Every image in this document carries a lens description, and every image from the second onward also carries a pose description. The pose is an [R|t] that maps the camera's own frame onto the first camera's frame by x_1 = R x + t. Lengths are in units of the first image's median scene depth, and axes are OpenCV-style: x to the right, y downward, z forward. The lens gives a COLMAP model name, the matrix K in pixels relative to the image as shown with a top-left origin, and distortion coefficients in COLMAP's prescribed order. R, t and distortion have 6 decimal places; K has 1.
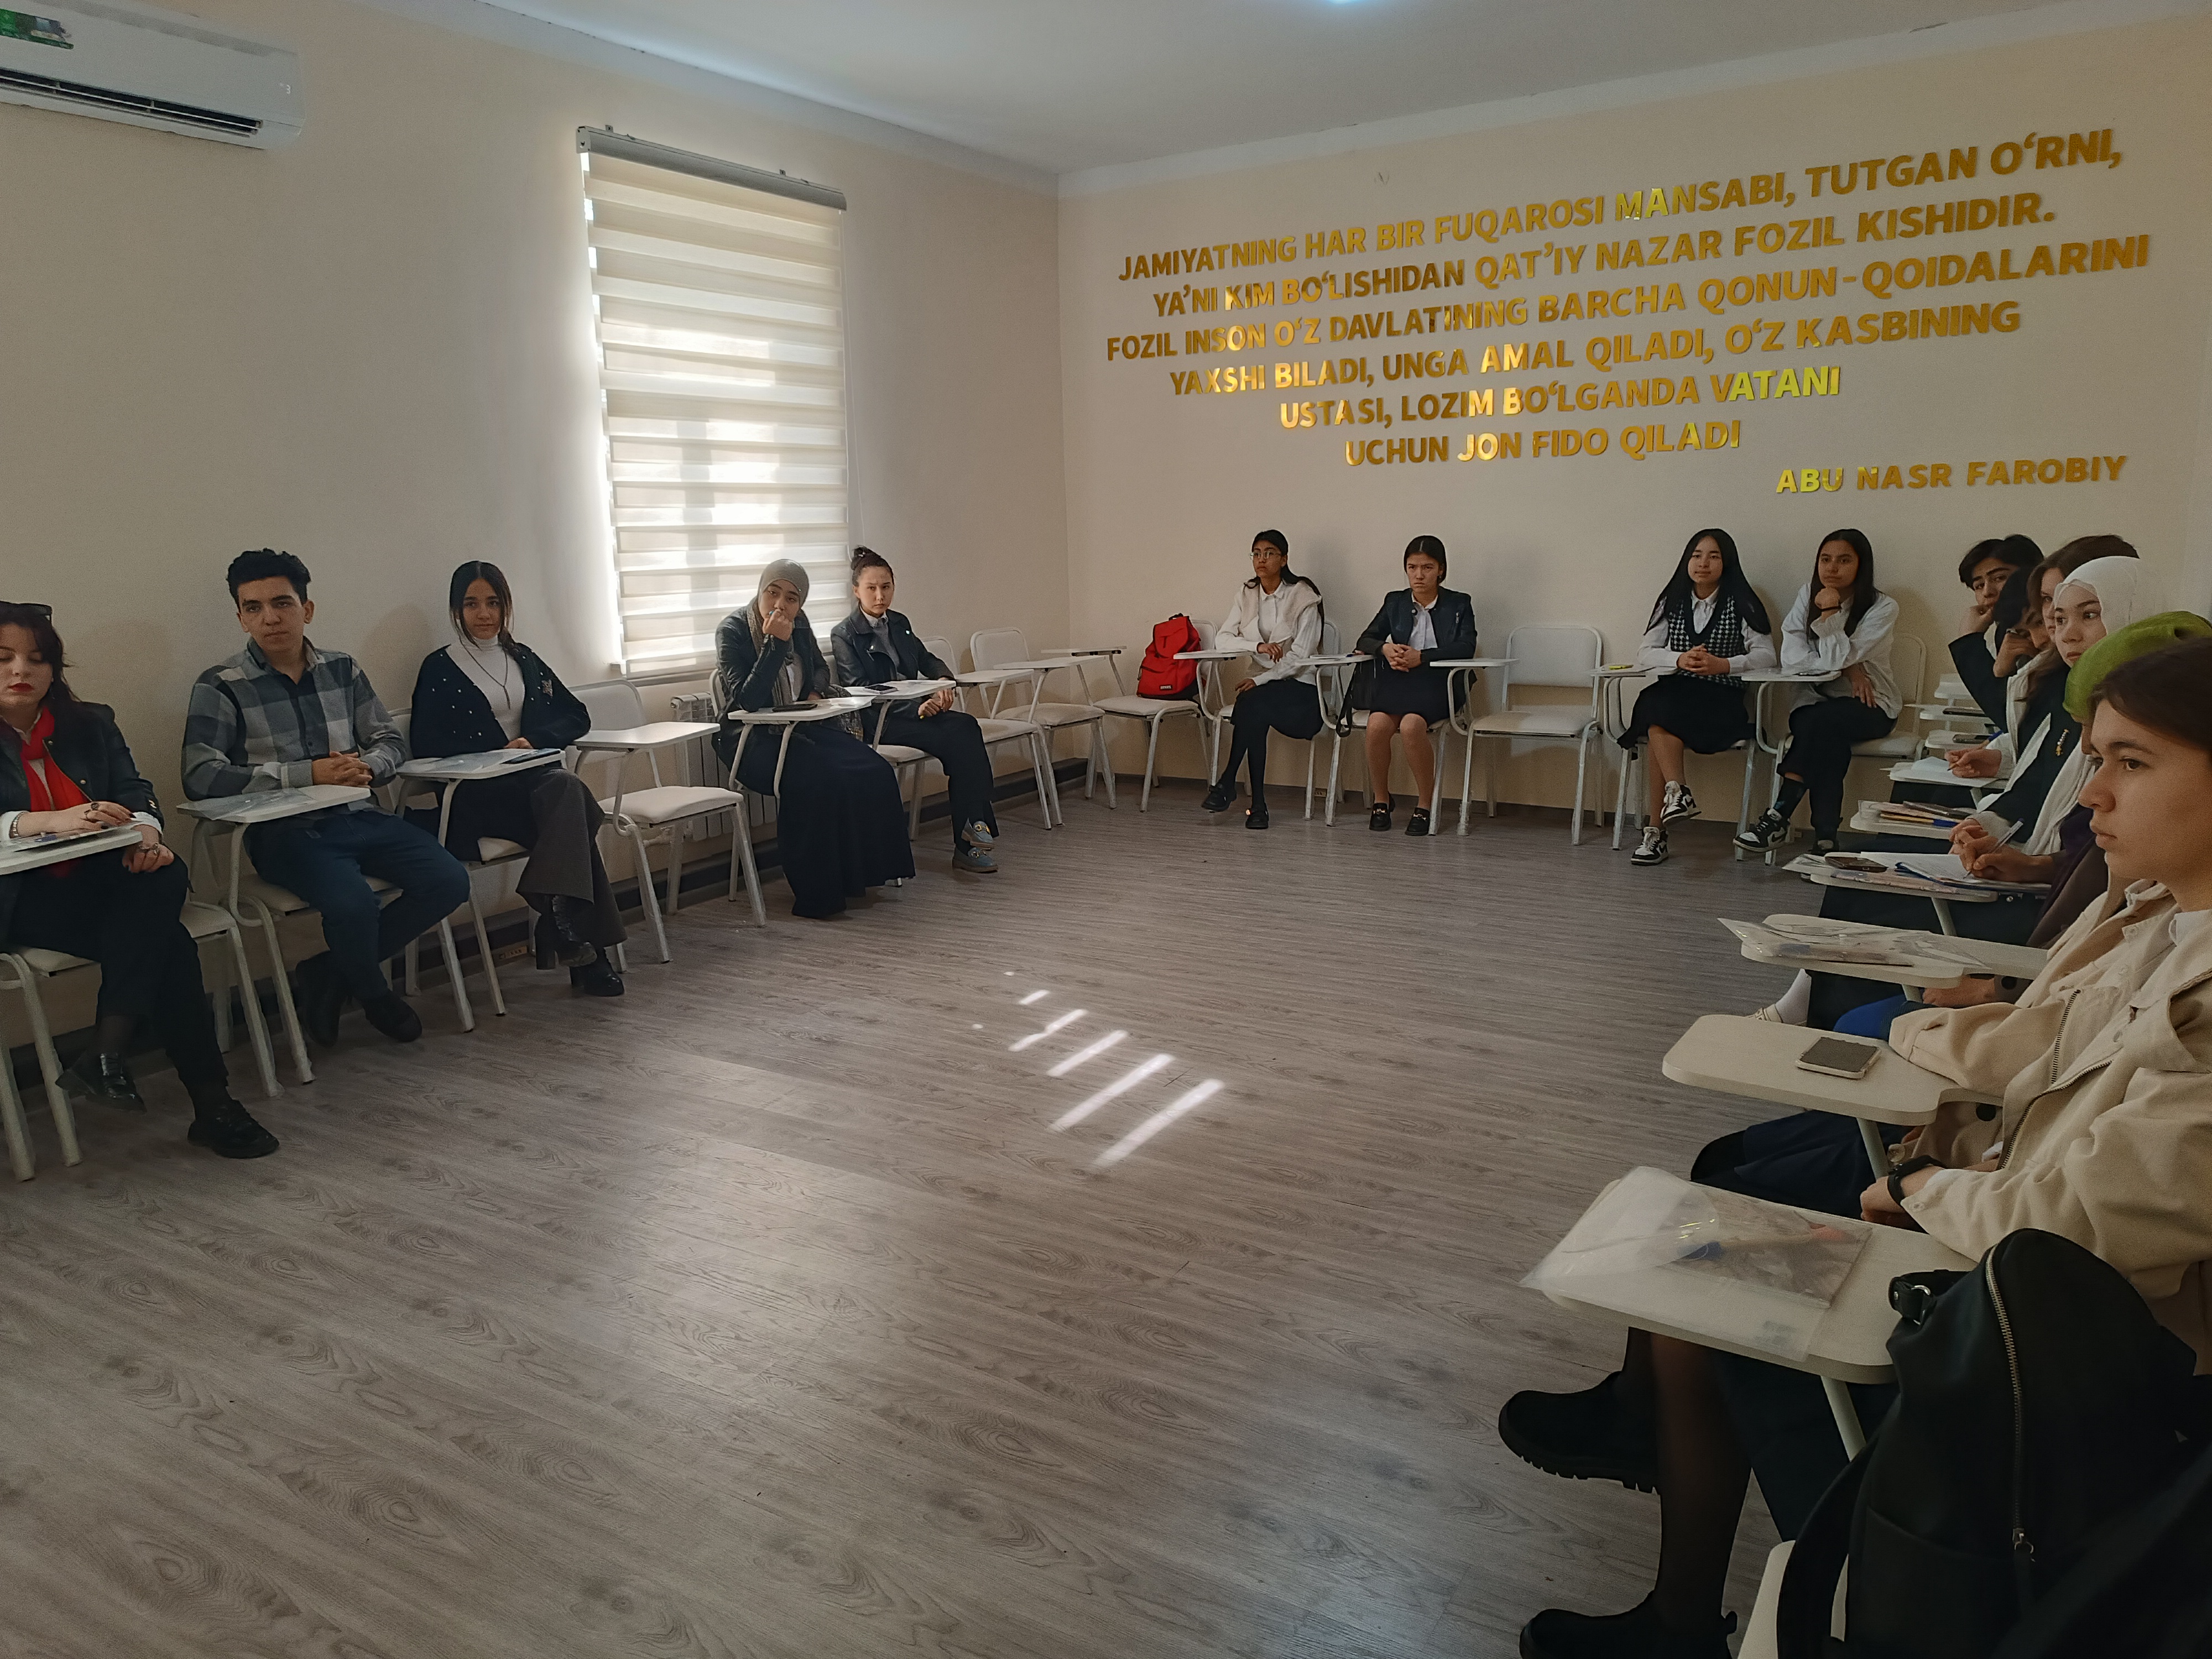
lens RADIAL K [[1559.1, 0, 1067.9], [0, 1559.1, 823.4], [0, 0, 1]] dist [0.011276, -0.014946]
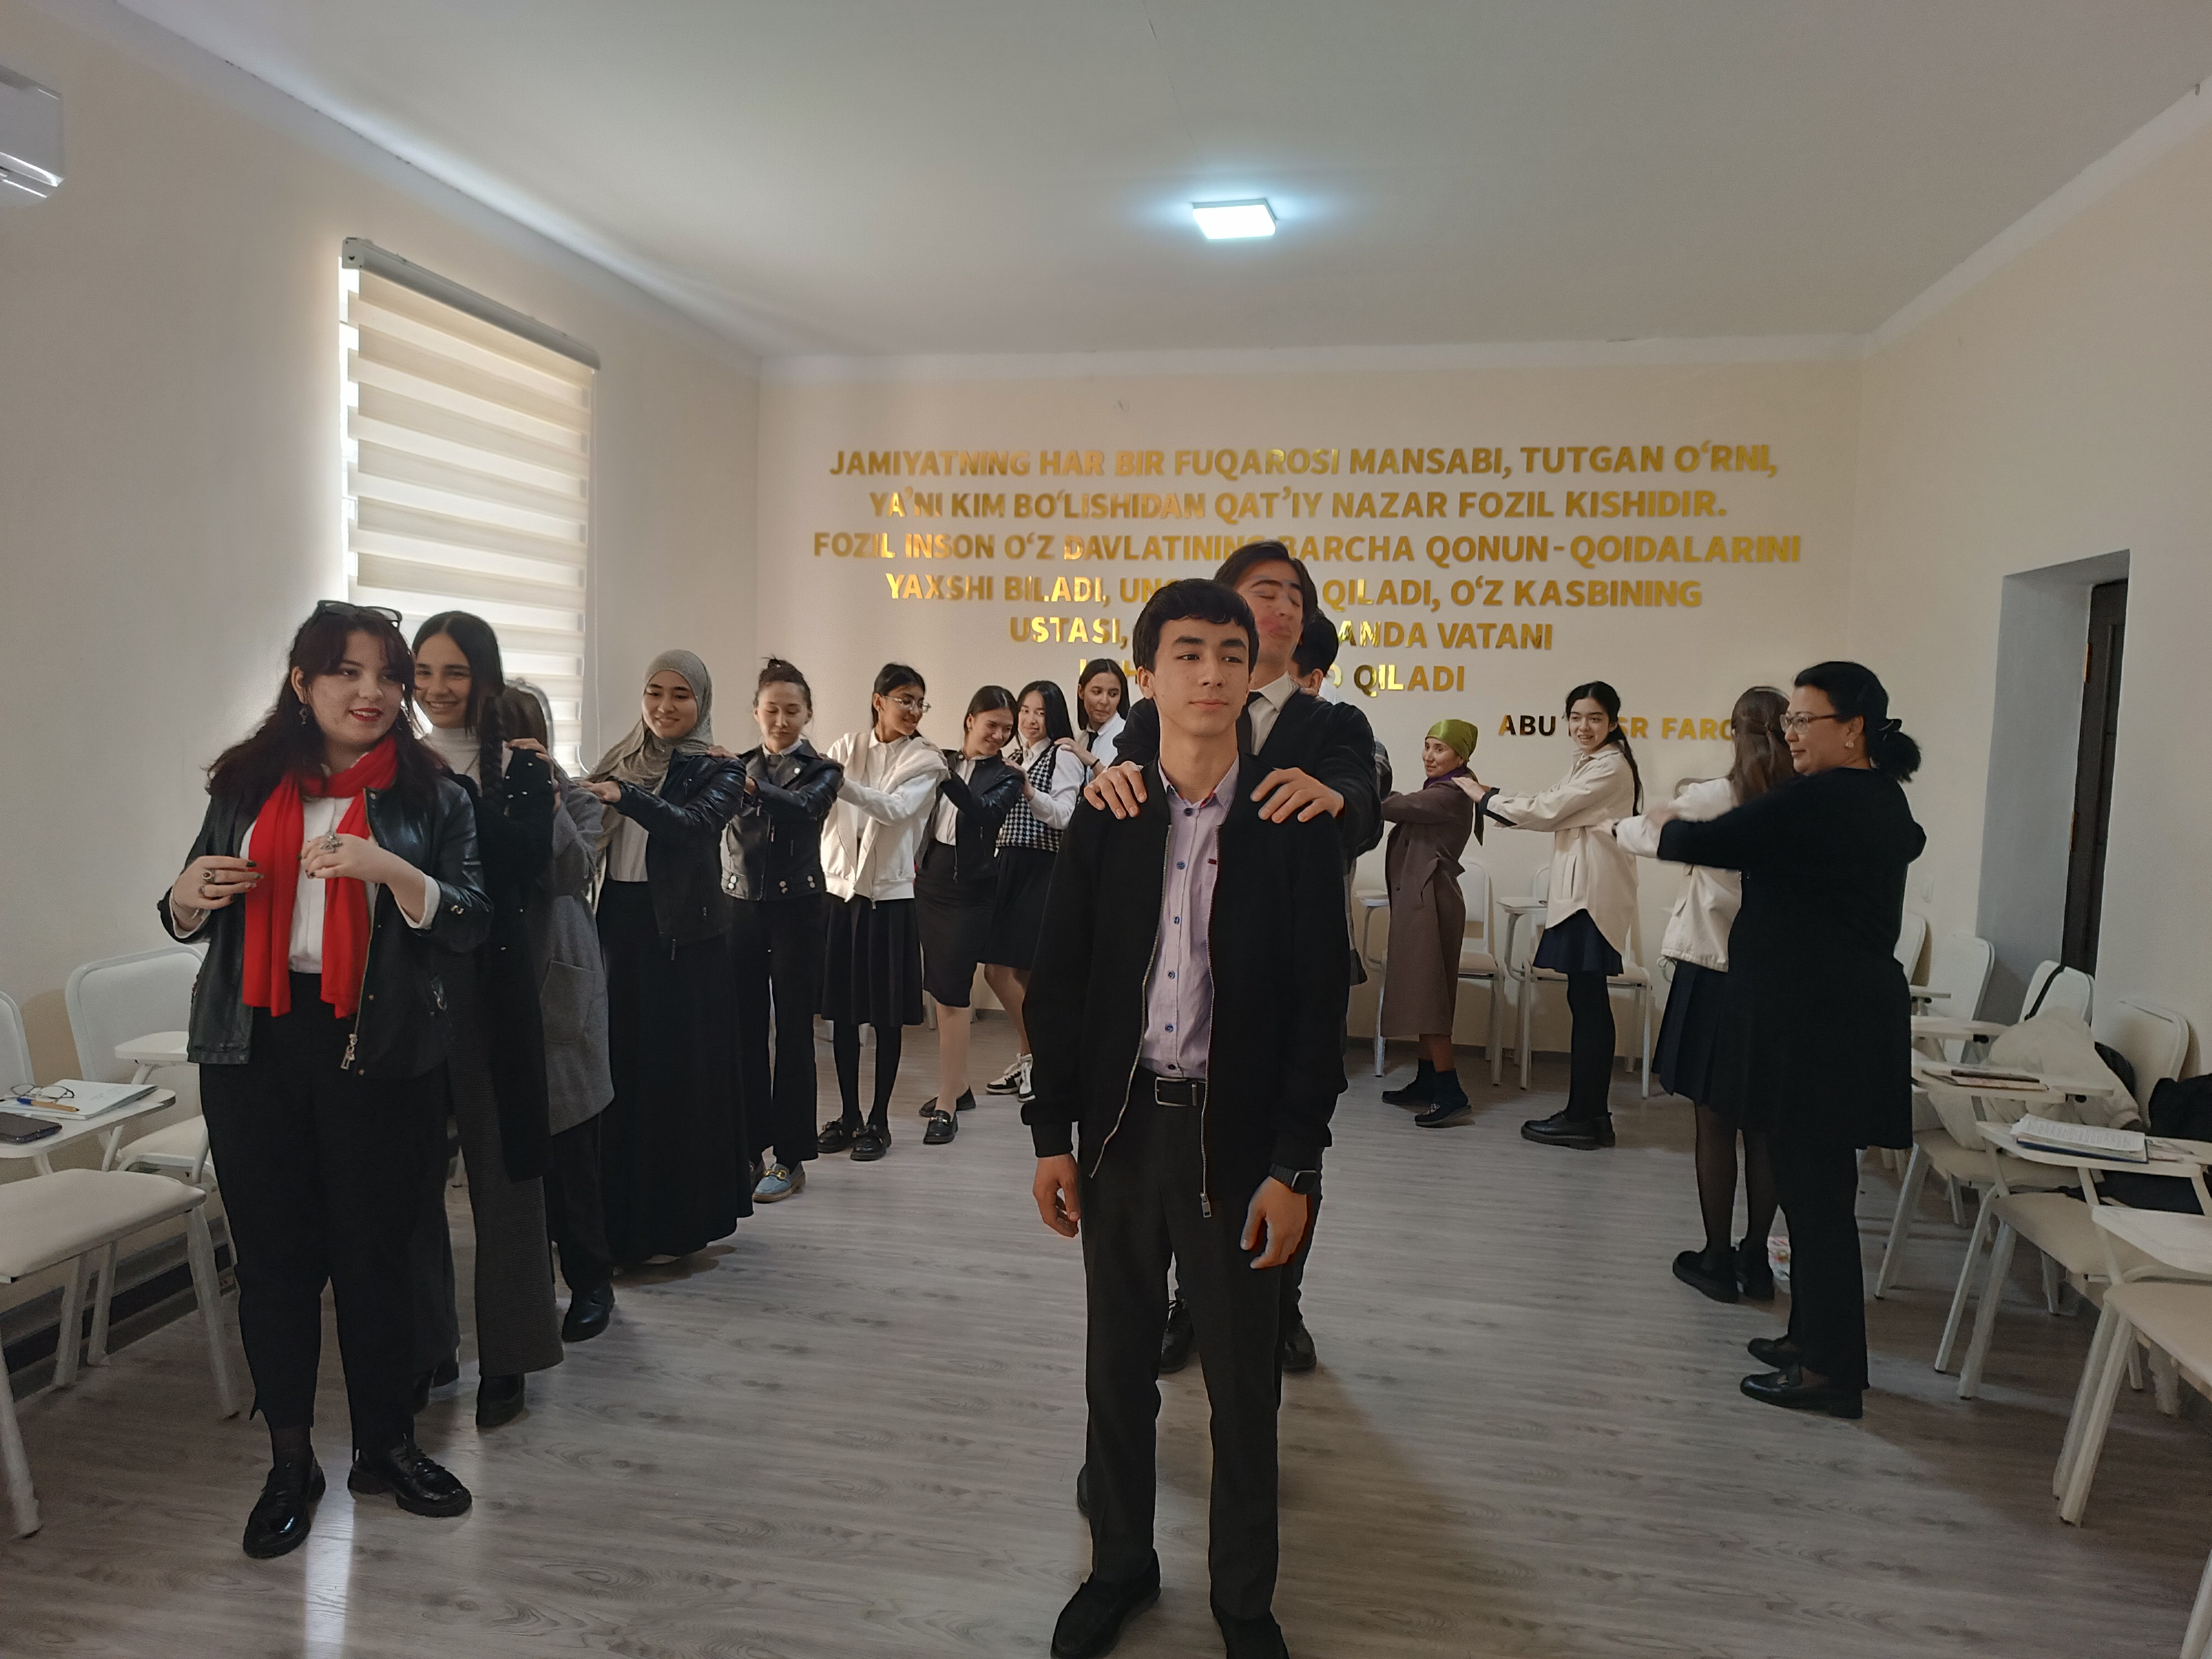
lens RADIAL K [[1574.3, 0, 1071.6], [0, 1574.3, 816.5], [0, 0, 1]] dist [0.025566, -0.041987]
pose [[0.931978, 0.025672, 0.361605, -0.209097], [0.018508, 0.992819, -0.118184, -0.034033], [-0.362042, 0.116838, 0.924811, 0.112684]]
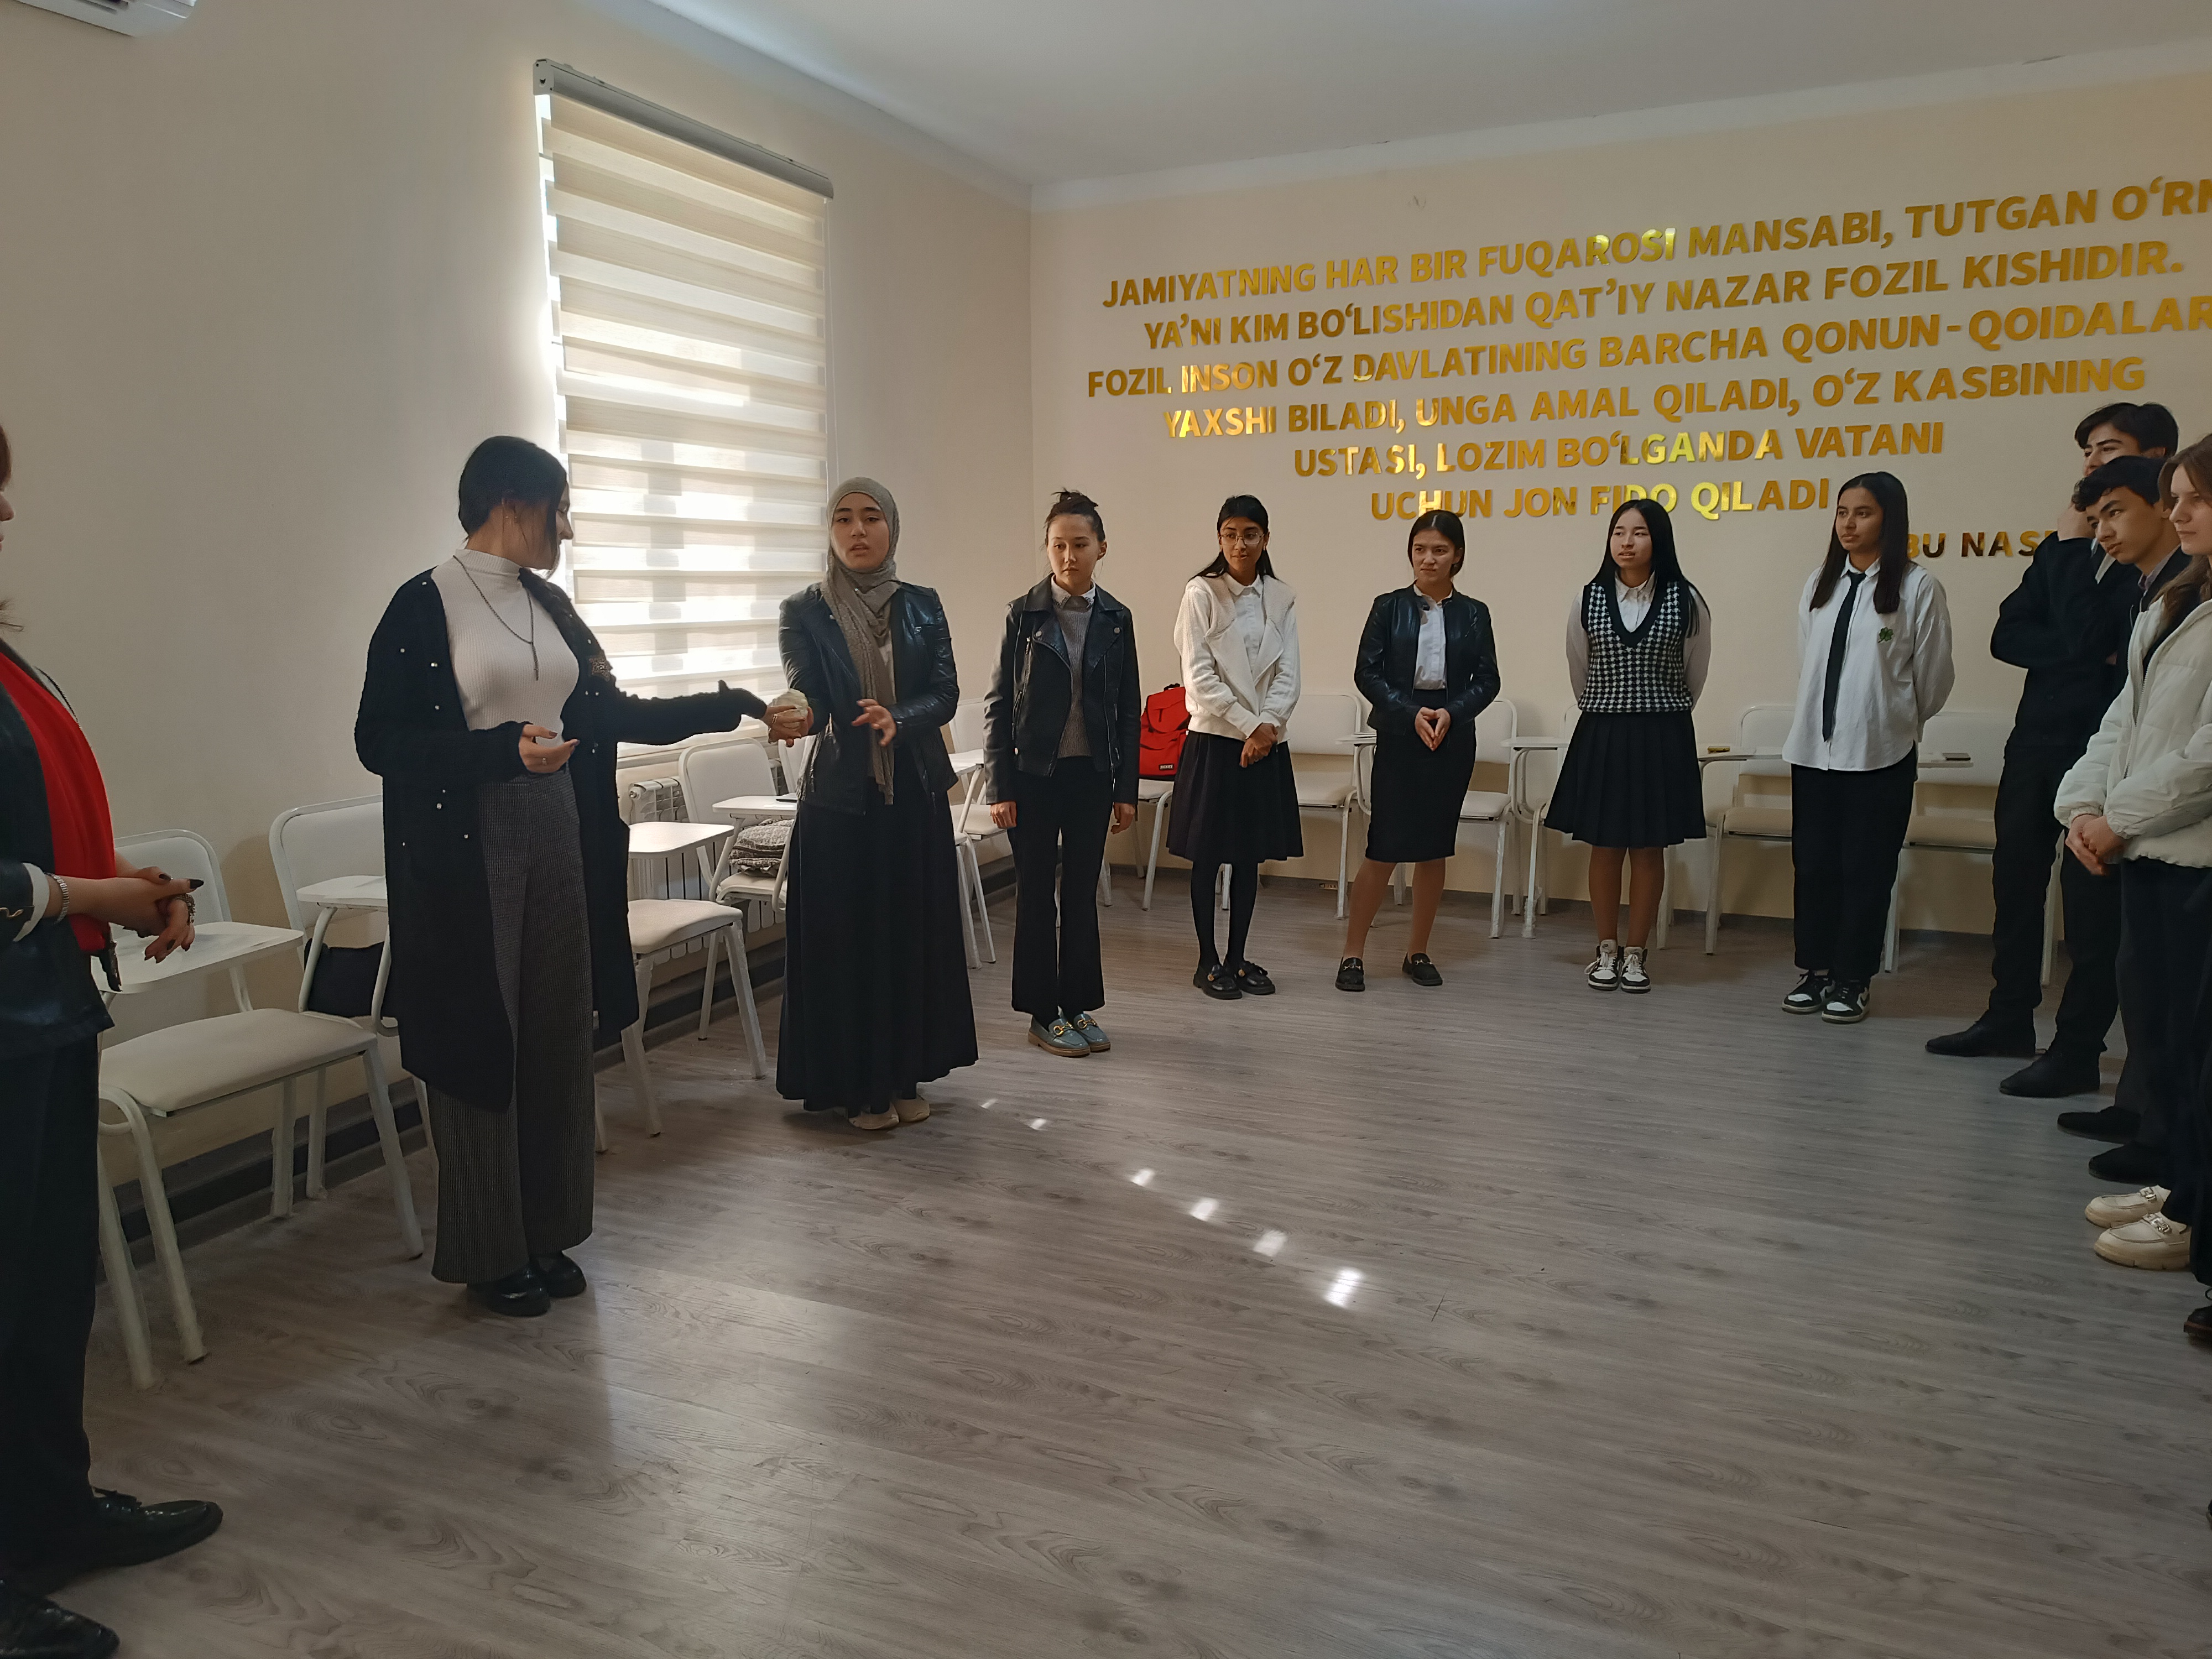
lens RADIAL K [[1568.3, 0, 1069.9], [0, 1568.3, 819.9], [0, 0, 1]] dist [0.003690, -0.008355]
pose [[0.991012, -0.001268, 0.133765, -0.129145], [0.007012, 0.999073, -0.042479, -0.025047], [-0.133587, 0.043035, 0.990102, 0.167365]]
